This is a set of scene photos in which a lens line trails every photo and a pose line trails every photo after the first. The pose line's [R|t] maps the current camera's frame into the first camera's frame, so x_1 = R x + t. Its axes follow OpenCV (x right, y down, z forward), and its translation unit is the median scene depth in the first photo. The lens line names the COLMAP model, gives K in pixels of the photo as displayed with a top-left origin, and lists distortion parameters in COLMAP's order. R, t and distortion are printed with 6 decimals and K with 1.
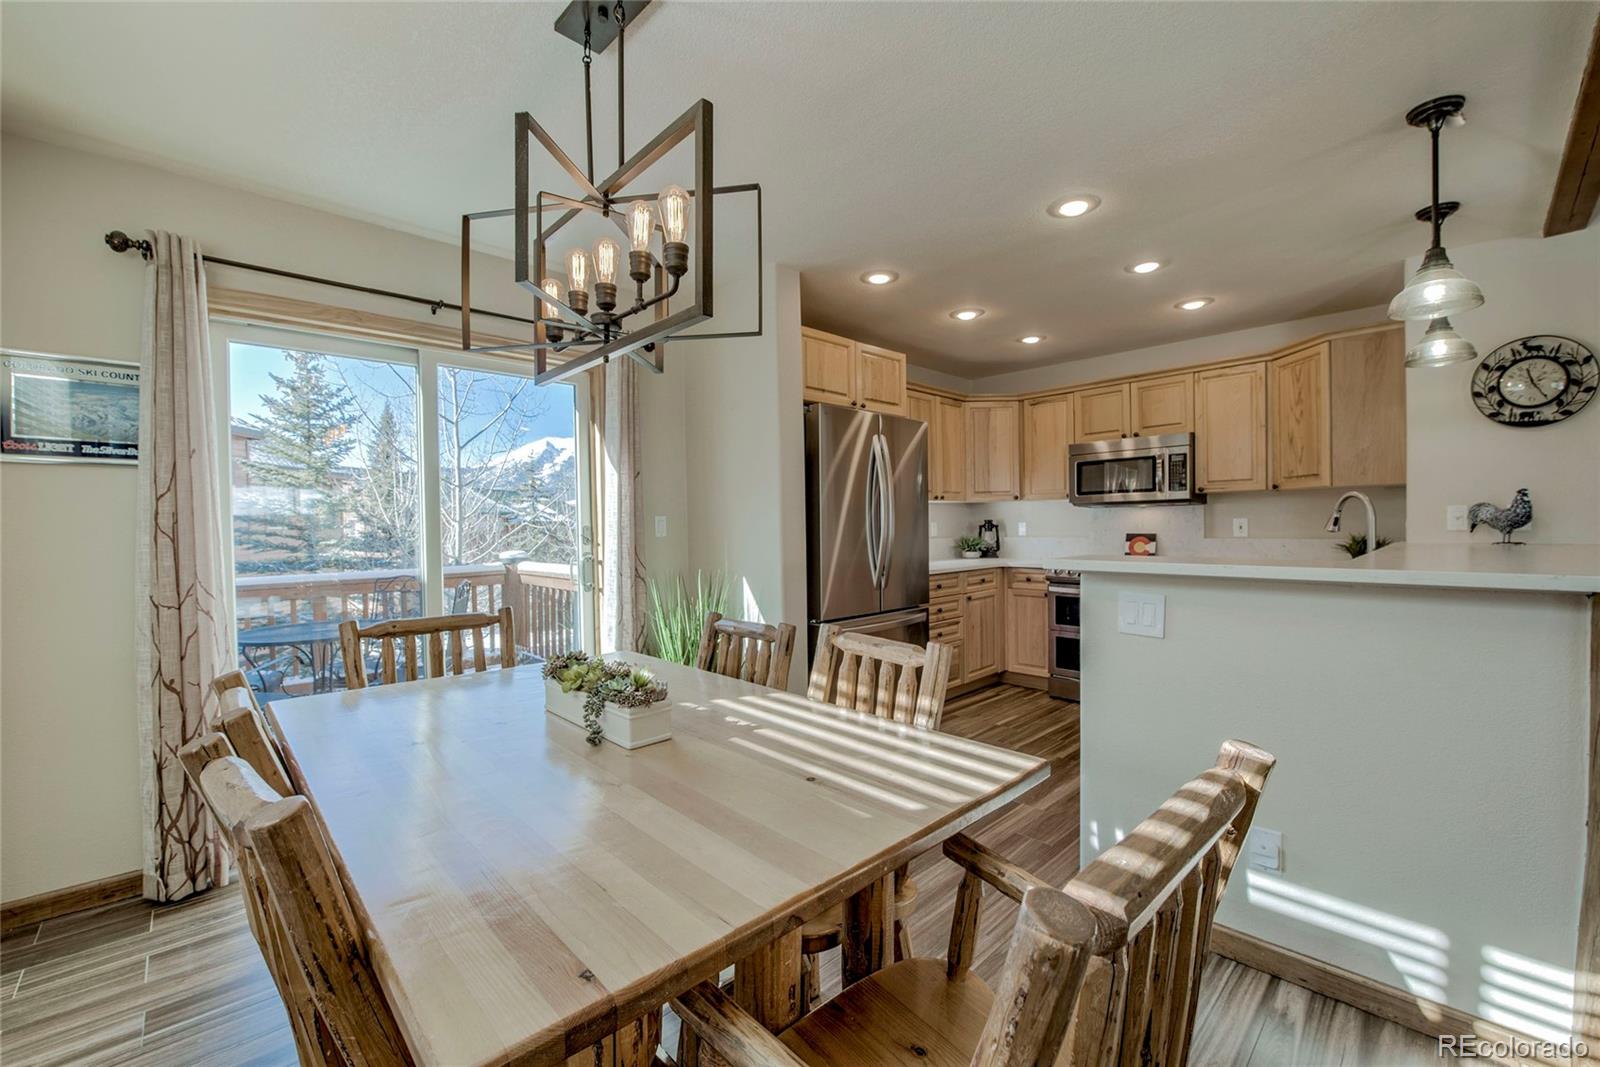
lens RADIAL K [[646.3, 0, 801.7], [0, 646.3, 537.0], [0, 0, 1]] dist [-0.018010, -0.001825]
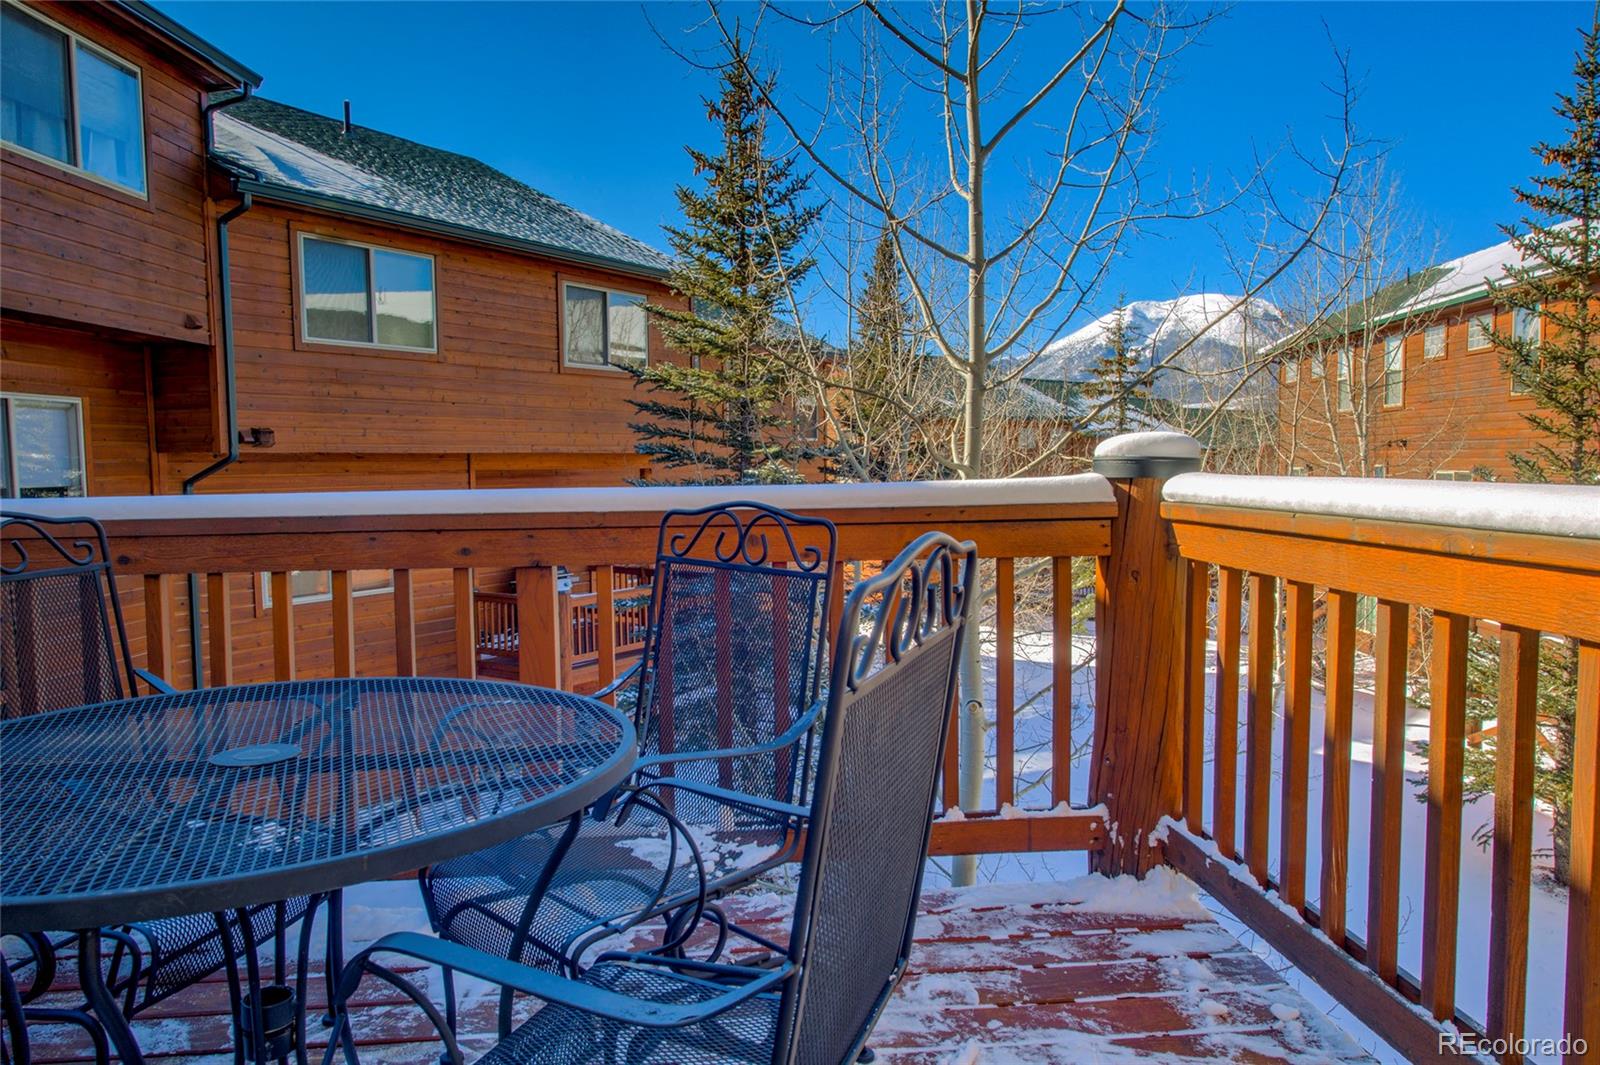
lens RADIAL K [[1094.4, 0, 791.3], [0, 1094.4, 529.5], [0, 0, 1]] dist [0.003182, -0.001881]
pose [[0.779548, 0.046449, -0.624617, -0.423967], [-0.011330, 0.998129, 0.060085, 0.054976], [0.626240, -0.039763, 0.778616, 0.849768]]
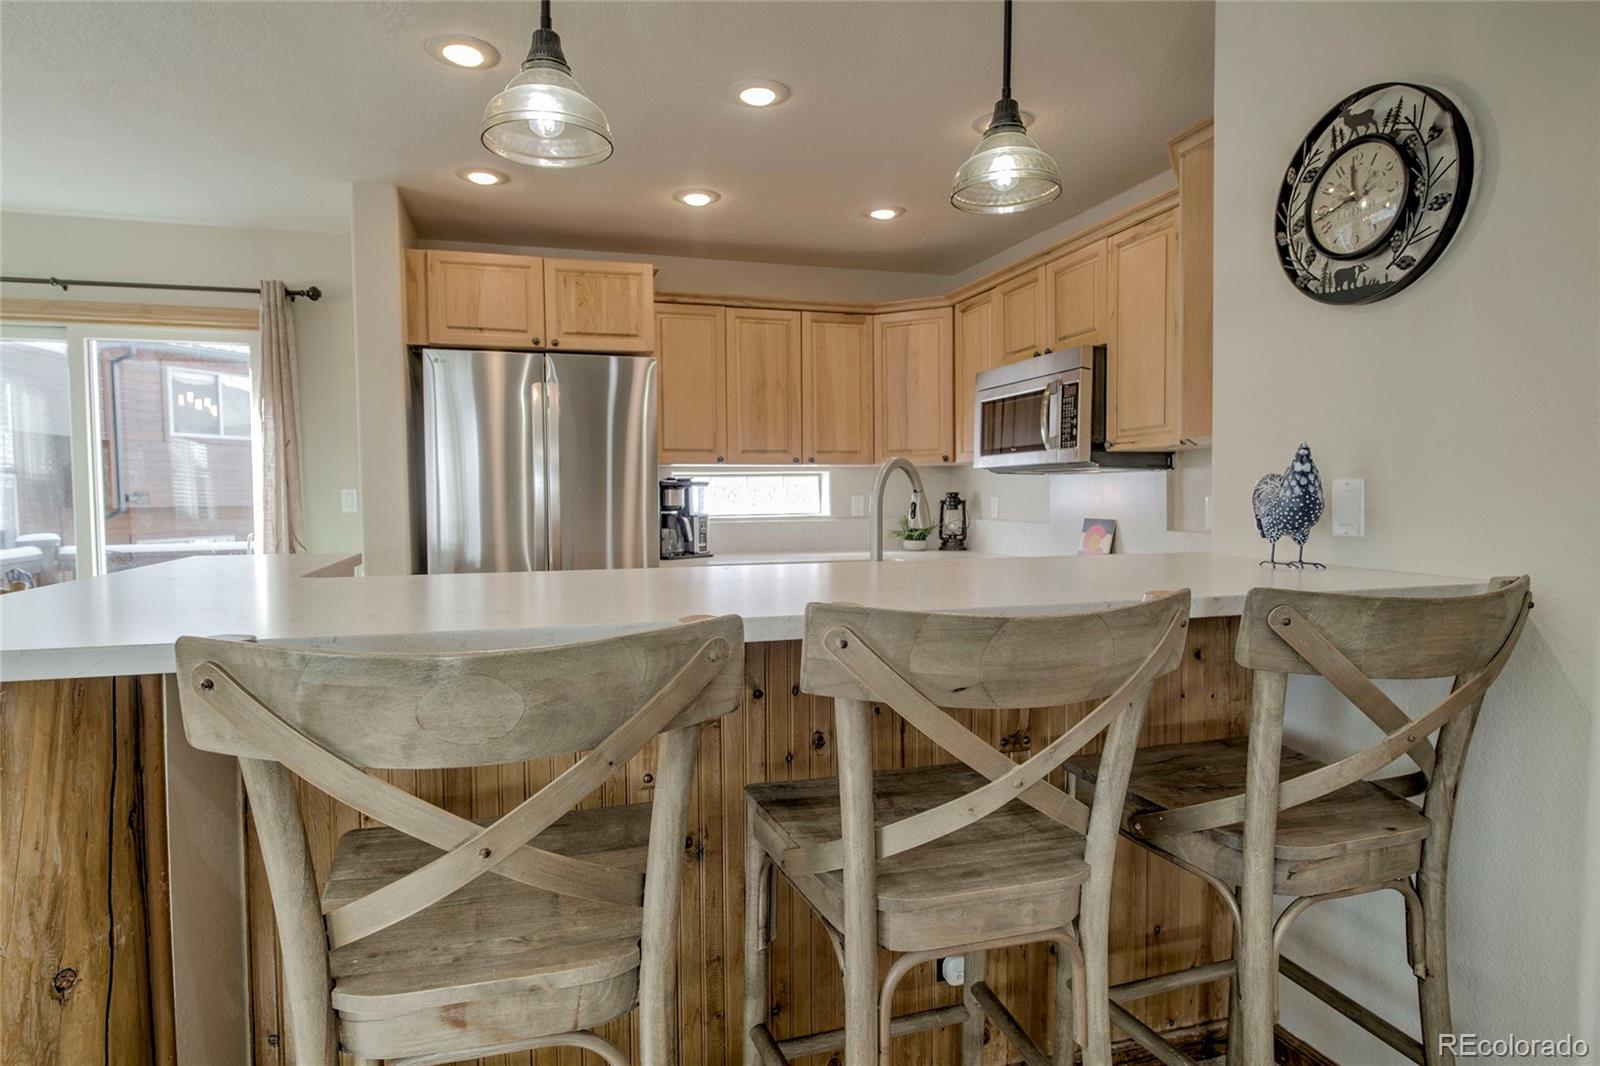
lens RADIAL K [[881.0, 0, 795.5], [0, 881.0, 531.7], [0, 0, 1]] dist [-0.004892, -0.000787]
pose [[0.895154, 0.027980, -0.444877, 0.723273], [-0.014218, 0.999312, 0.034243, -0.020205], [0.445530, -0.024328, 0.894937, 0.180681]]
